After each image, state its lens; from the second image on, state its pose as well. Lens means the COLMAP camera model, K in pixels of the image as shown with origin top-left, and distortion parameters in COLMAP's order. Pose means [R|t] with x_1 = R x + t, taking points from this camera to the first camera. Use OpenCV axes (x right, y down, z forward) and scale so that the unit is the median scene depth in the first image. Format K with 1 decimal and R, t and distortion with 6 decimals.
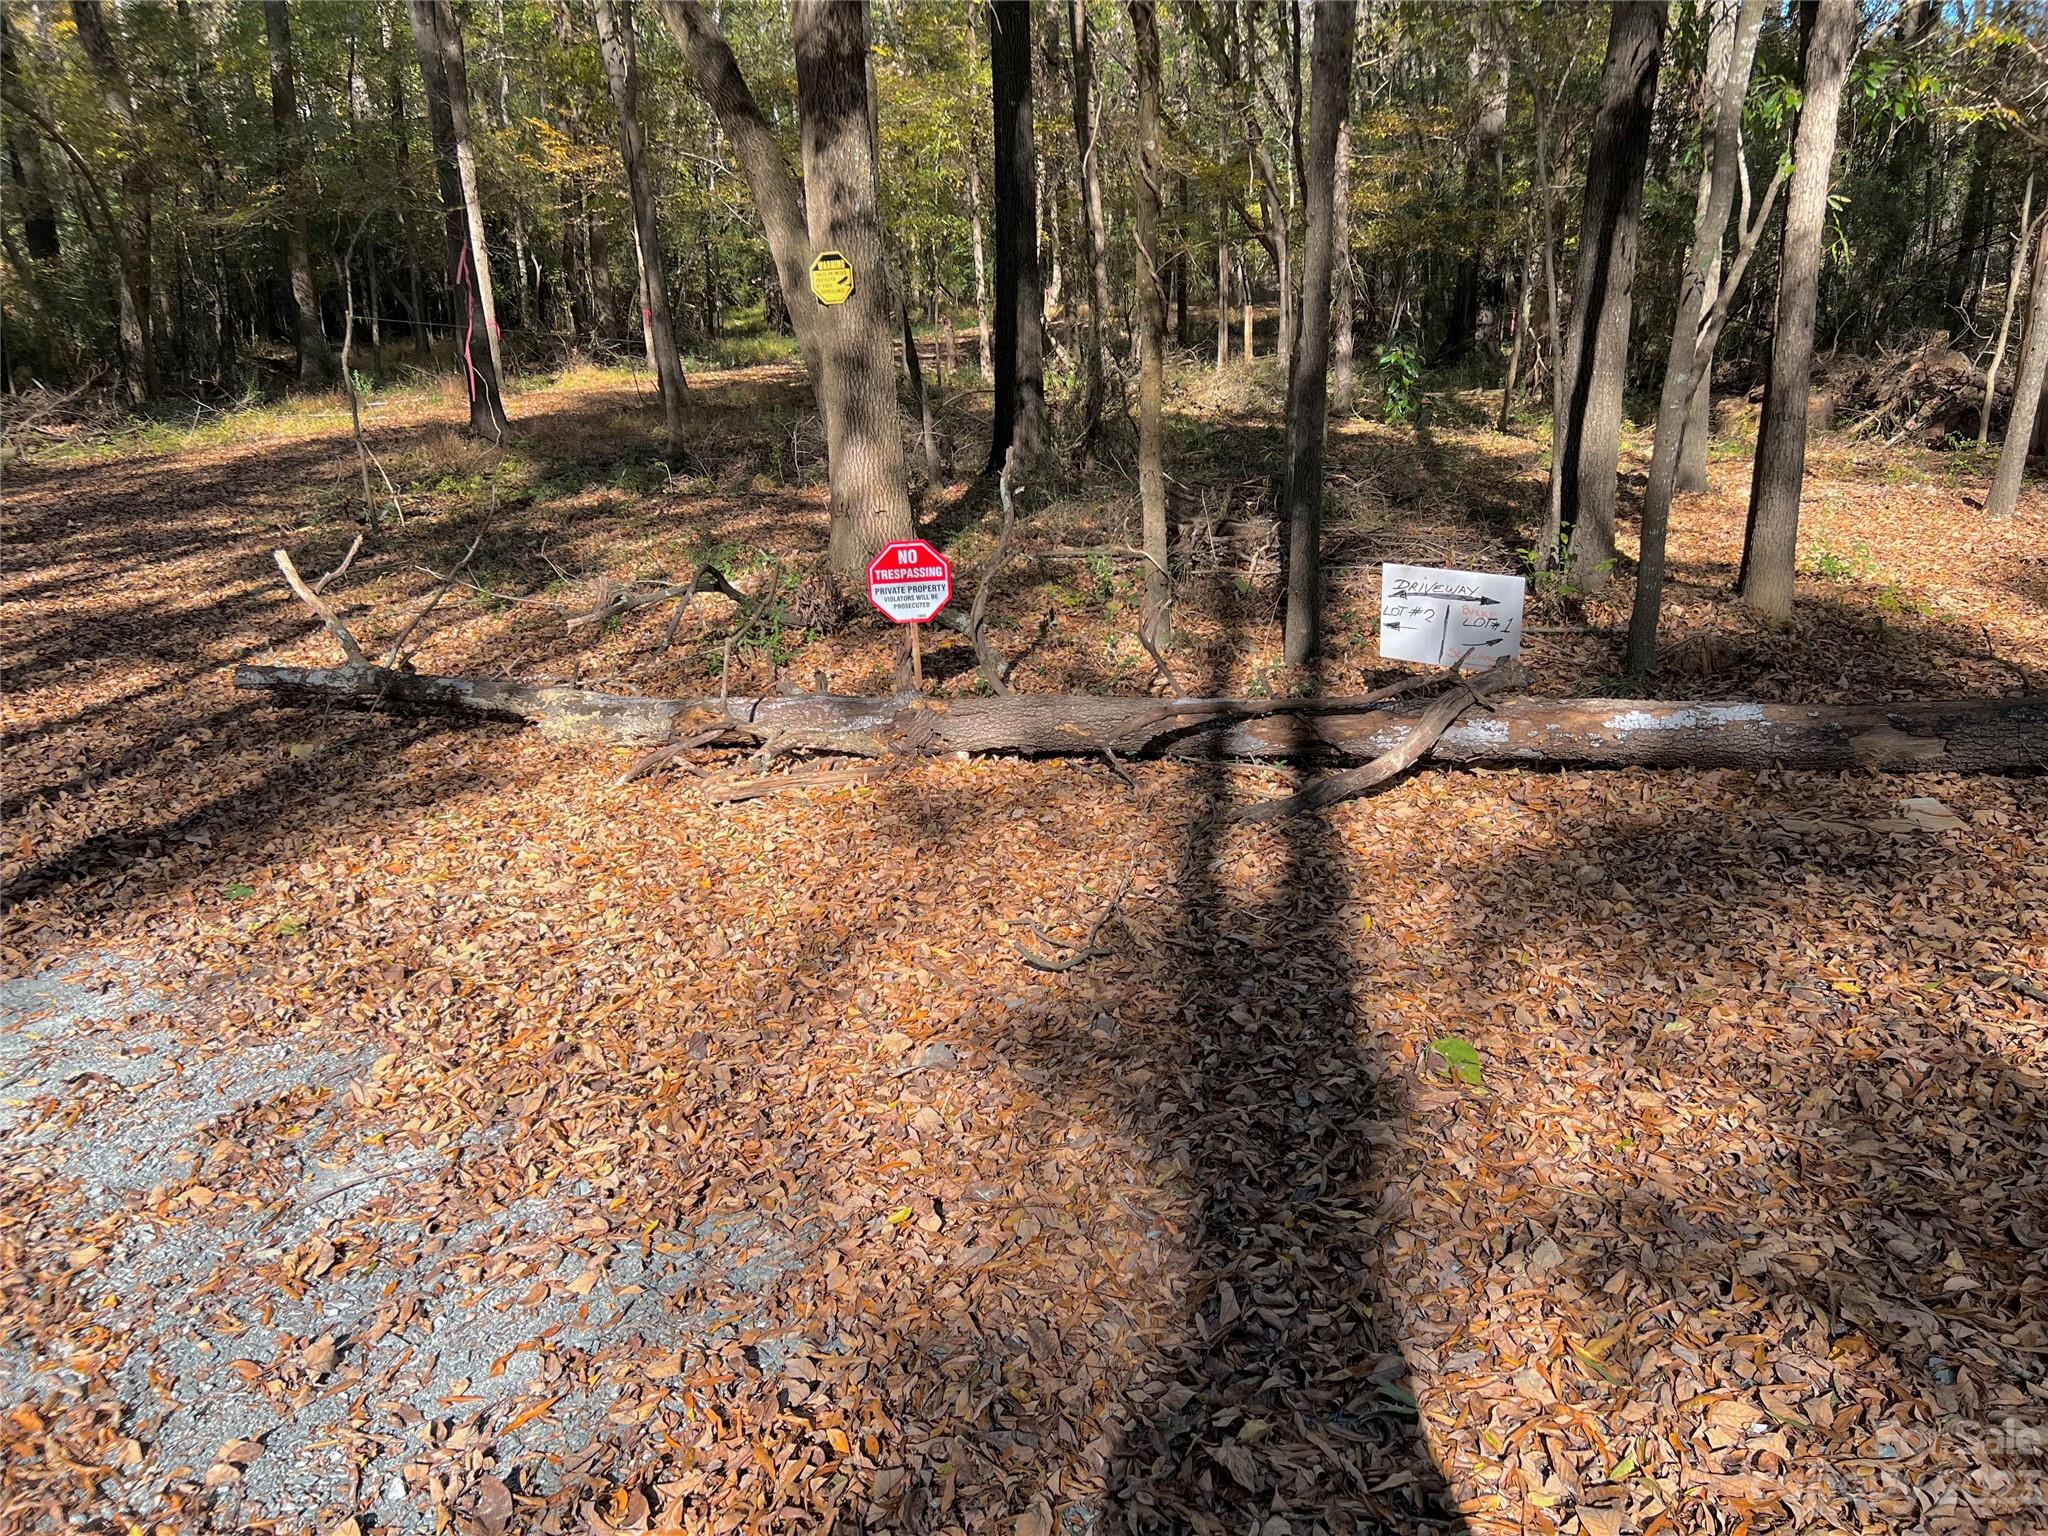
lens RADIAL K [[1537.5, 0, 1036.7], [0, 1537.5, 756.0], [0, 0, 1]] dist [0.059623, -0.057950]
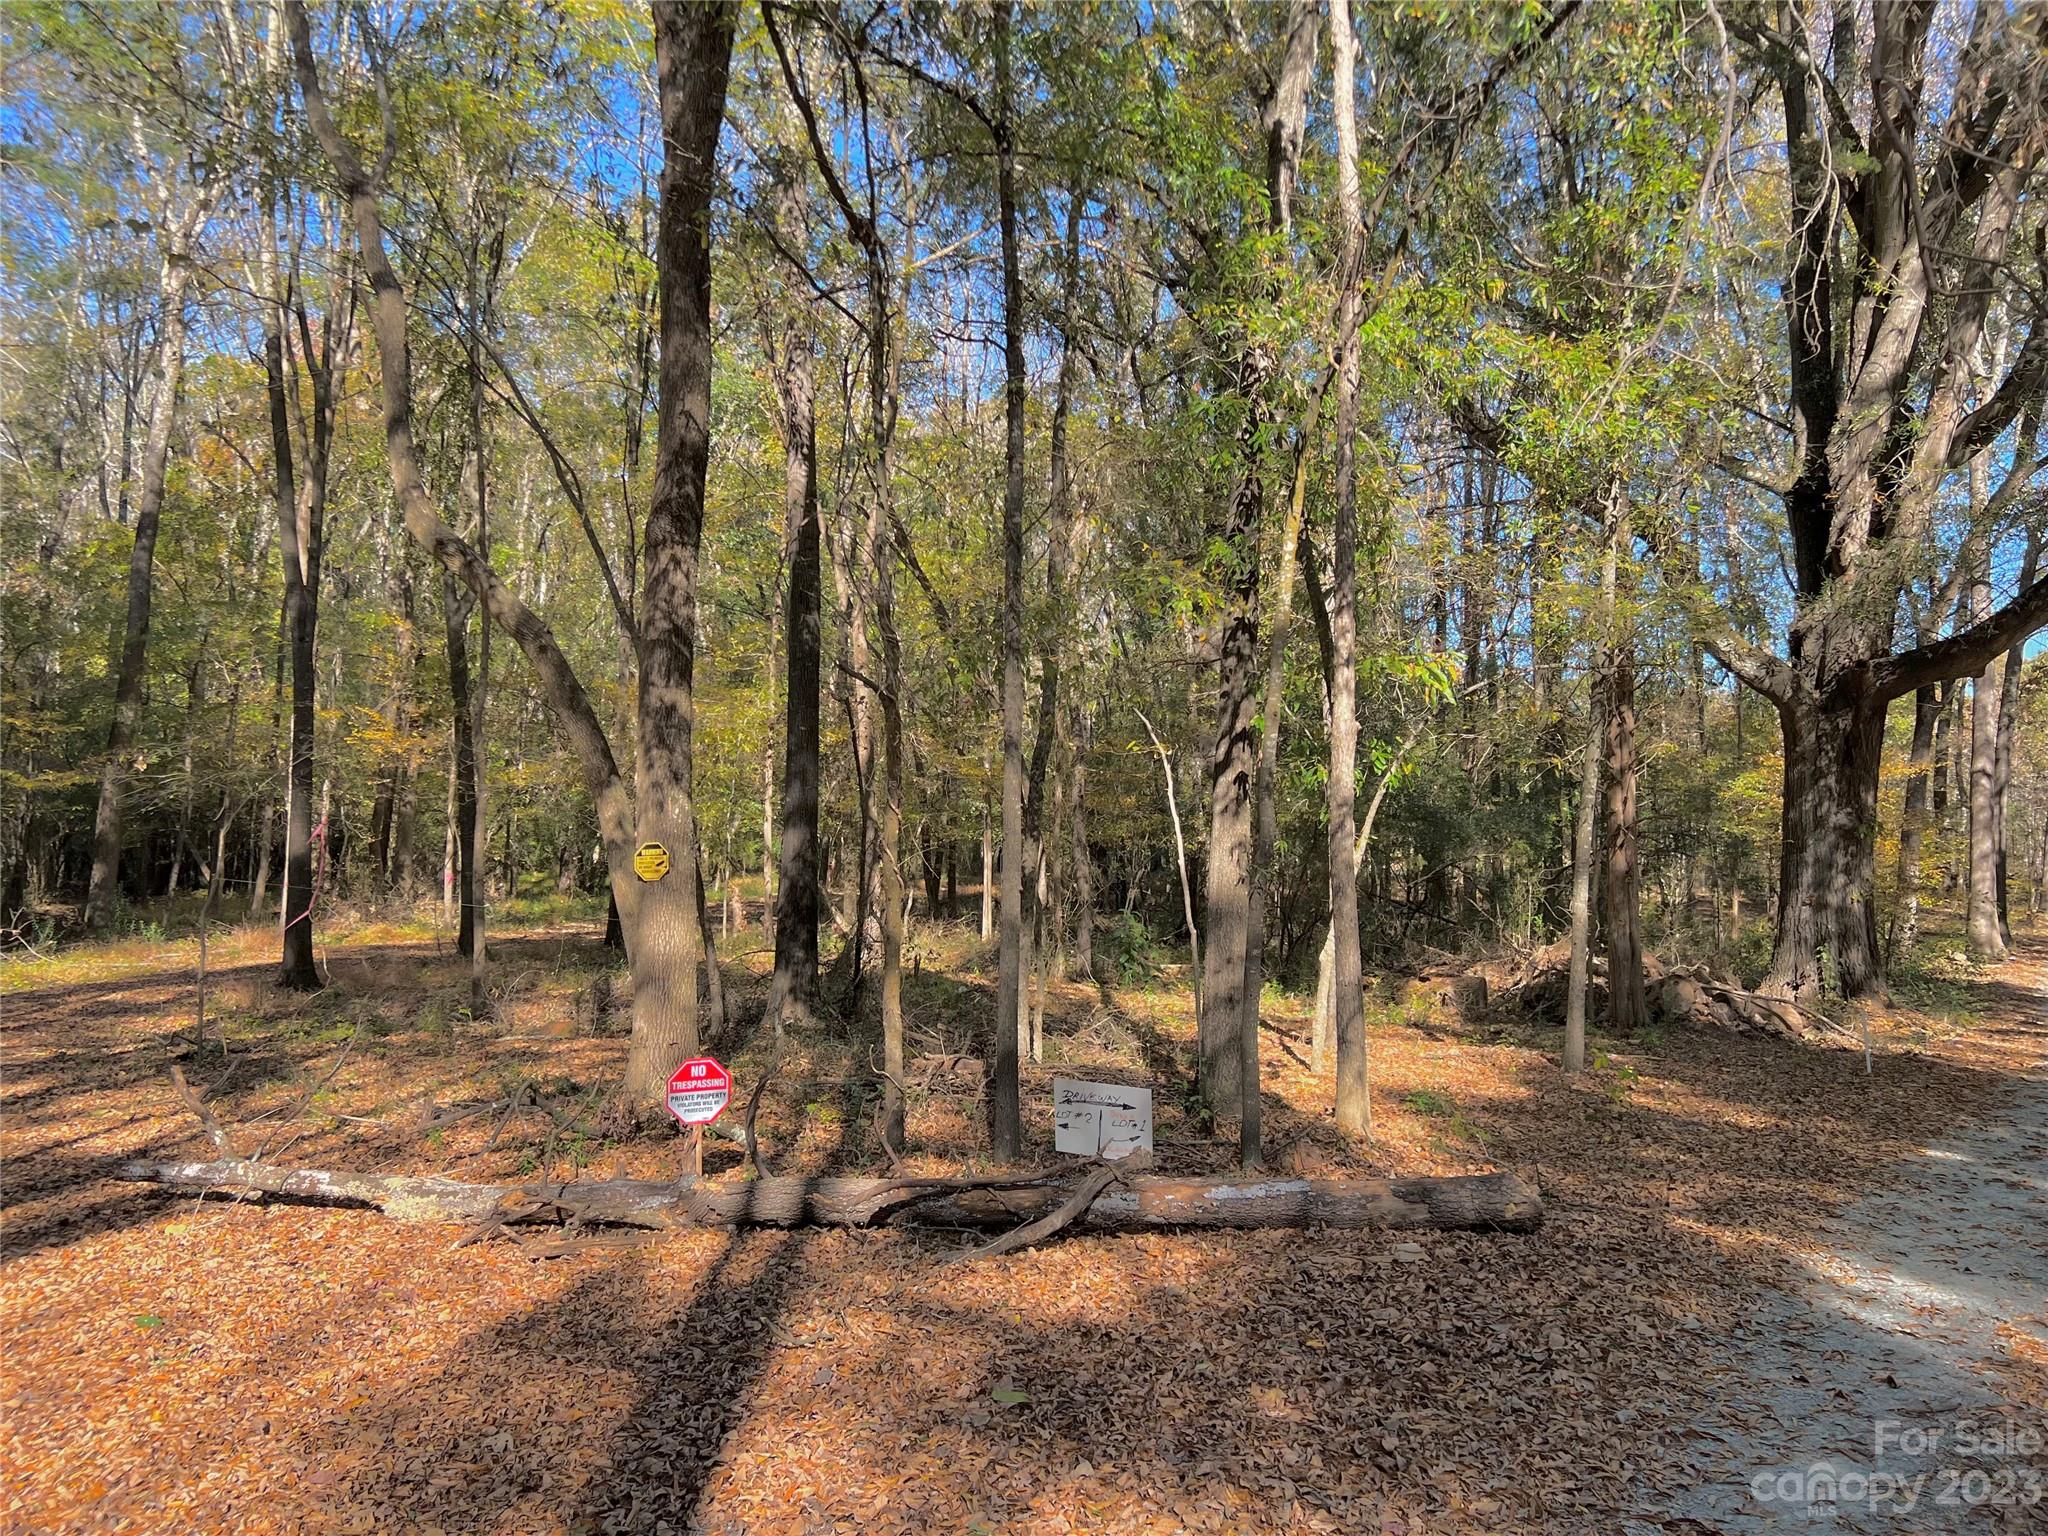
lens RADIAL K [[1537.5, 0, 1010.1], [0, 1537.5, 735.9], [0, 0, 1]] dist [0.059623, -0.057950]
pose [[0.992227, 0.041939, 0.117163, 0.012683], [0.004423, 0.929020, -0.370002, 0.092781], [-0.124364, 0.367644, 0.921613, -0.344158]]
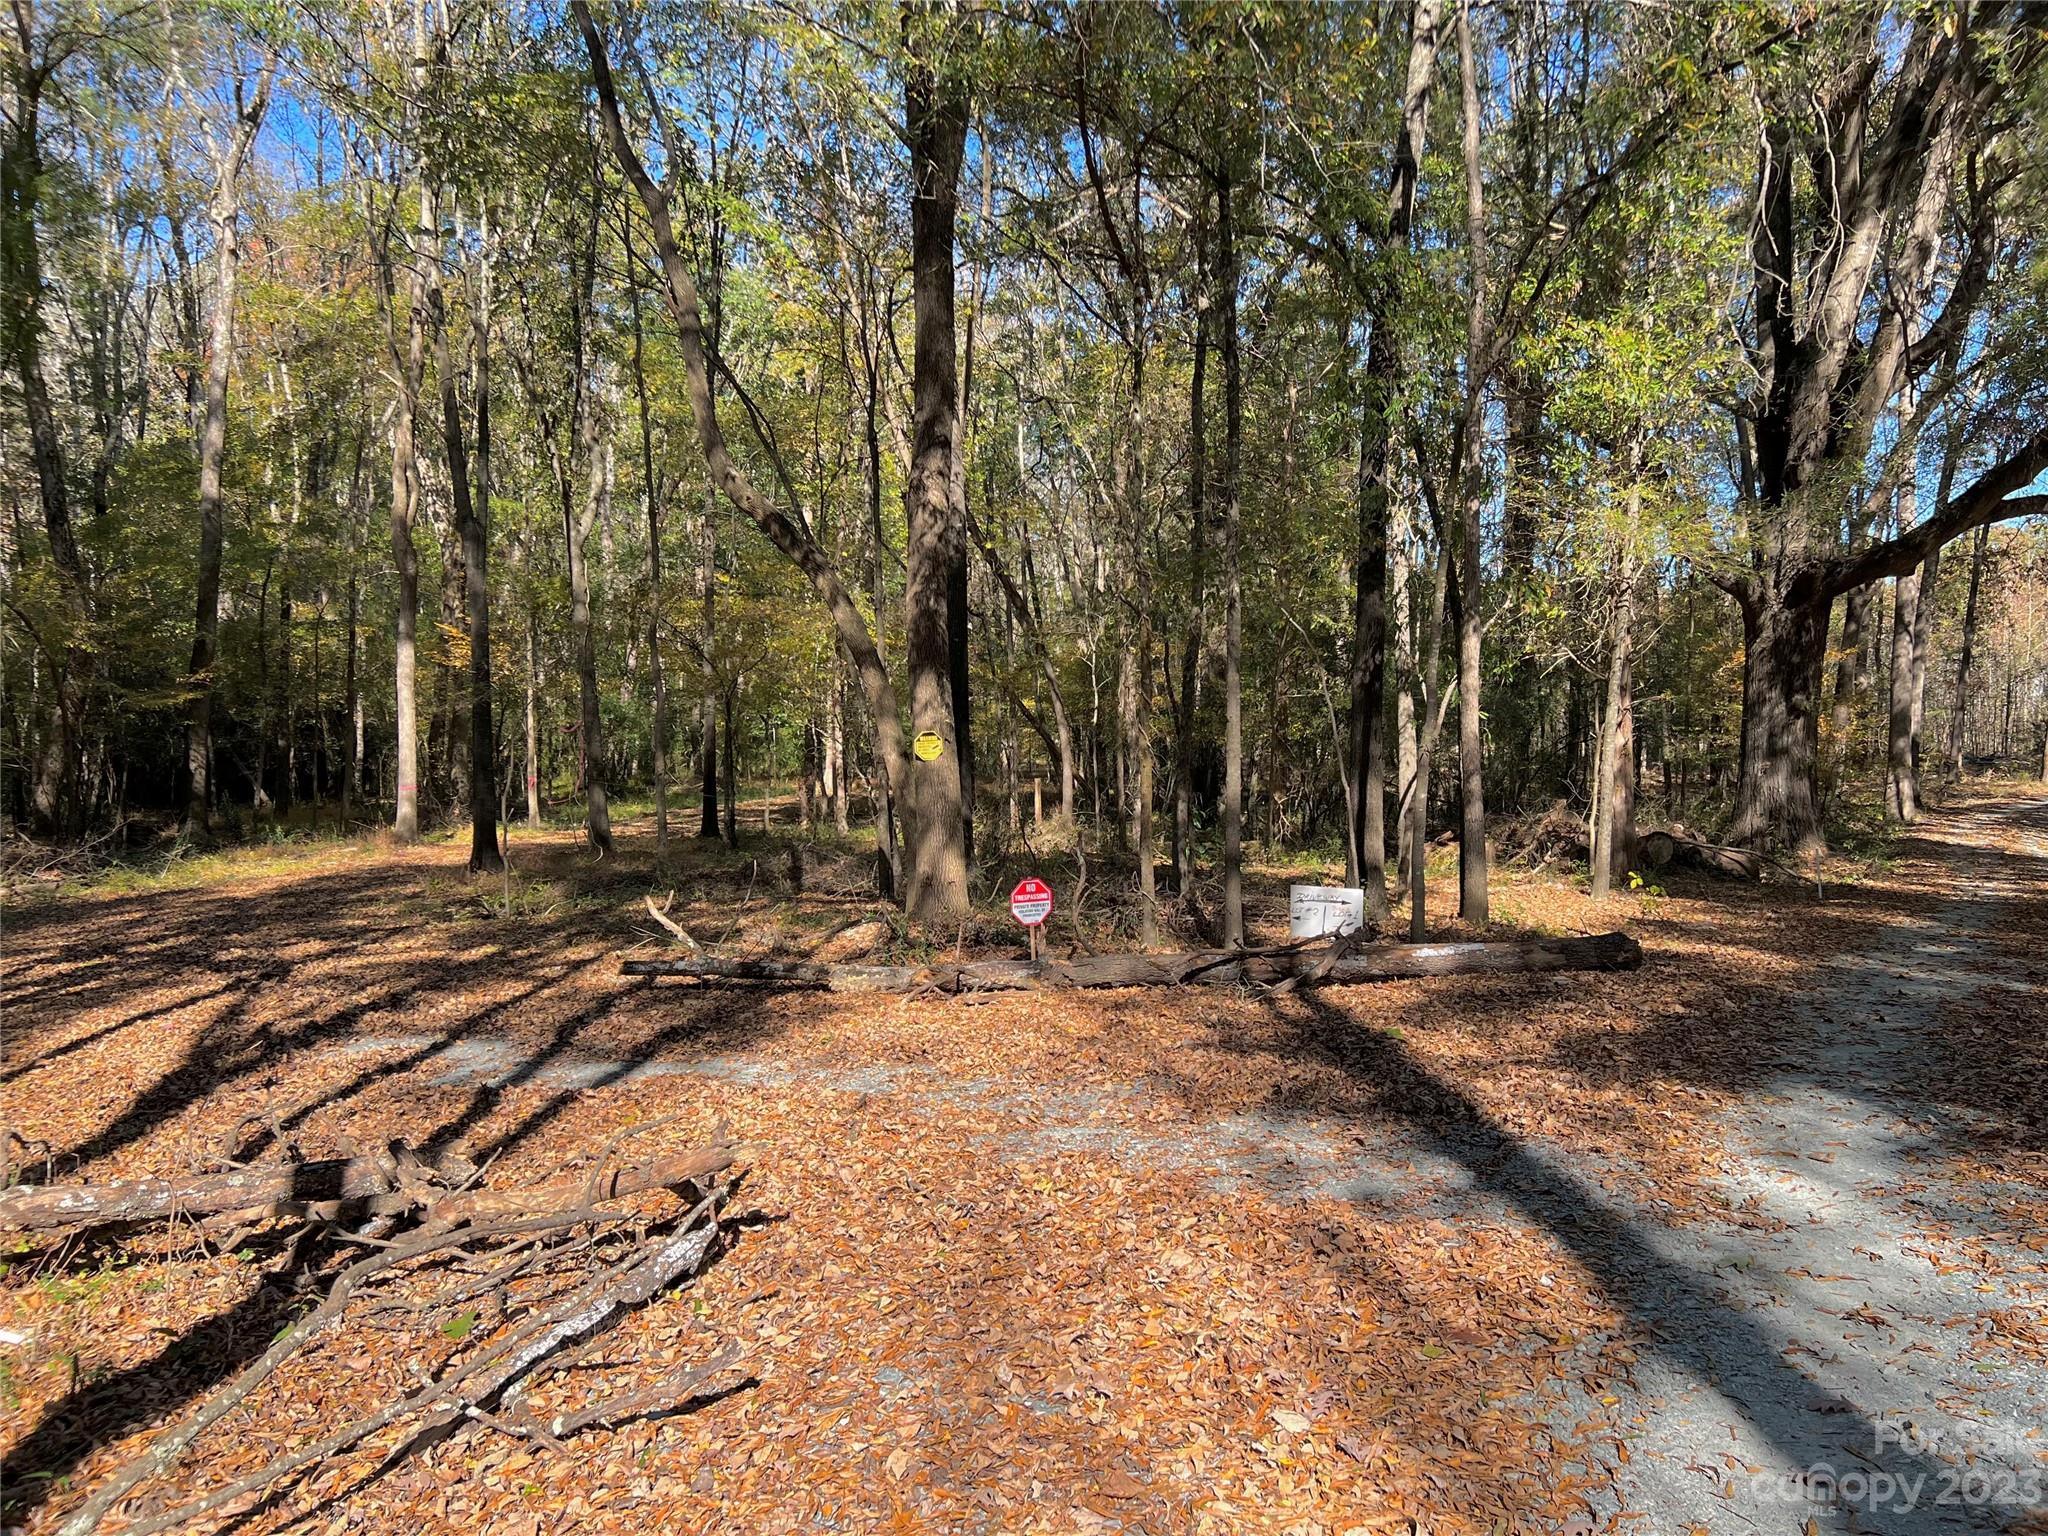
lens RADIAL K [[1537.5, 0, 1047.4], [0, 1537.5, 756.4], [0, 0, 1]] dist [0.059623, -0.057950]
pose [[0.983694, 0.011727, 0.179469, -0.398166], [0.042505, 0.954445, -0.295342, 0.262218], [-0.174757, 0.298155, 0.938384, -0.757708]]
